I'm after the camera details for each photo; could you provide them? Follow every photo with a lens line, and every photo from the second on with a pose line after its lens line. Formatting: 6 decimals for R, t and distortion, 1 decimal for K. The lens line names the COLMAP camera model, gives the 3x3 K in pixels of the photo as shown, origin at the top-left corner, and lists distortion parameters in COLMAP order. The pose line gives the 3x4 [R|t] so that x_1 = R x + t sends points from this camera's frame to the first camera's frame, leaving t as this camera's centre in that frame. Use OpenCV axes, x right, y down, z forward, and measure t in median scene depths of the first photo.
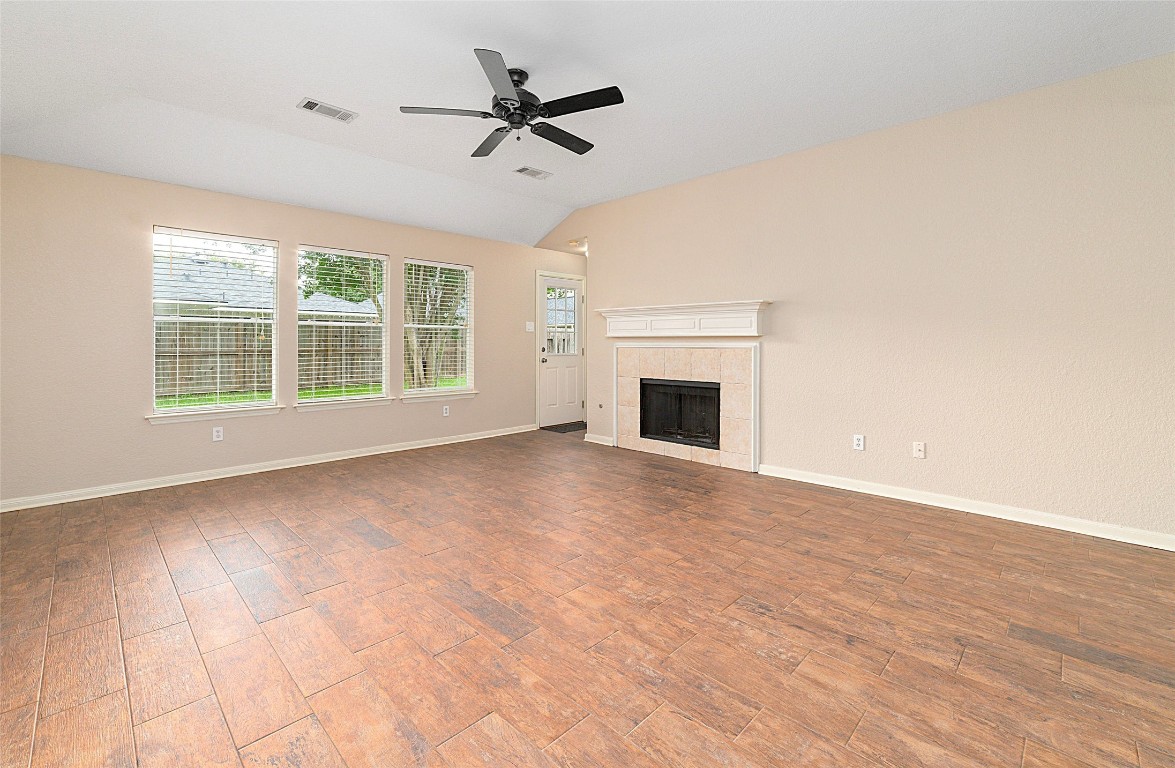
lens RADIAL K [[495.4, 0, 583.9], [0, 495.4, 347.9], [0, 0, 1]] dist [-0.016514, 0.000483]
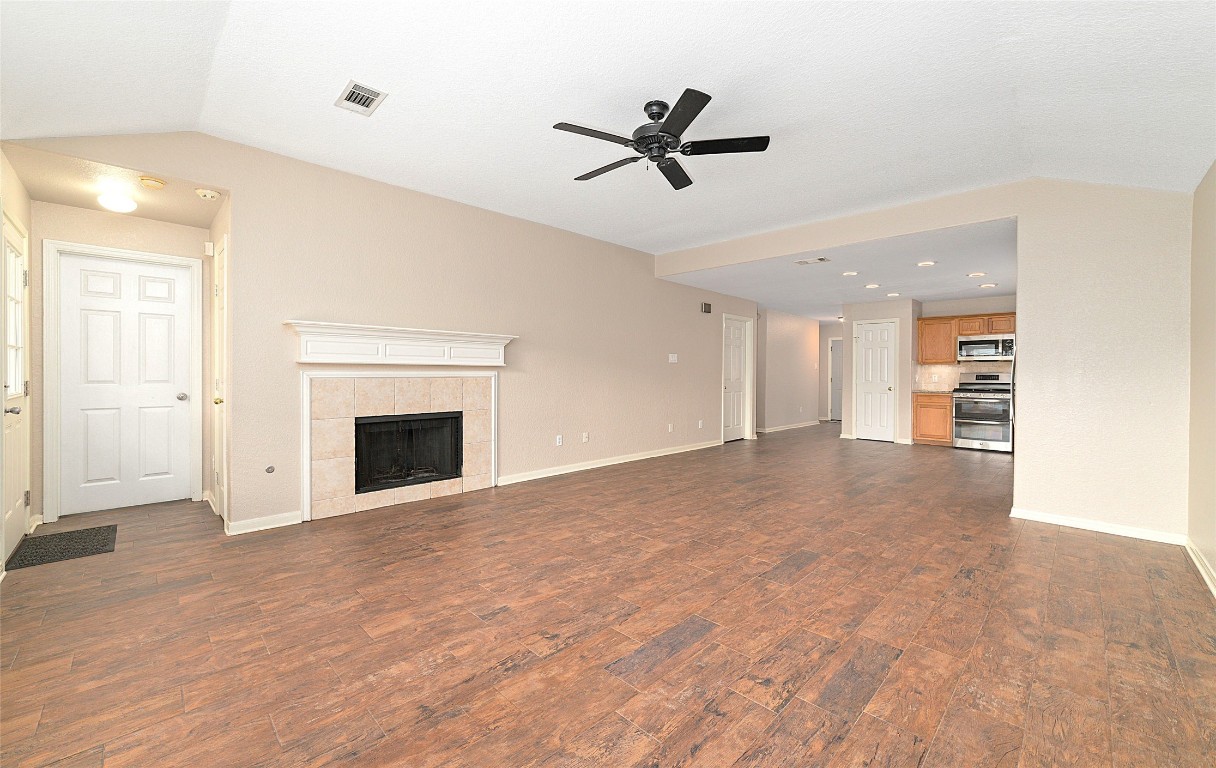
lens RADIAL K [[479.0, 0, 612.0], [0, 479.0, 380.4], [0, 0, 1]] dist [0.000376, 0.000004]
pose [[0.009802, -0.020006, 0.999752, -0.867708], [-0.000481, 0.999800, 0.020011, -0.015820], [-0.999952, -0.000677, 0.009790, 0.832517]]
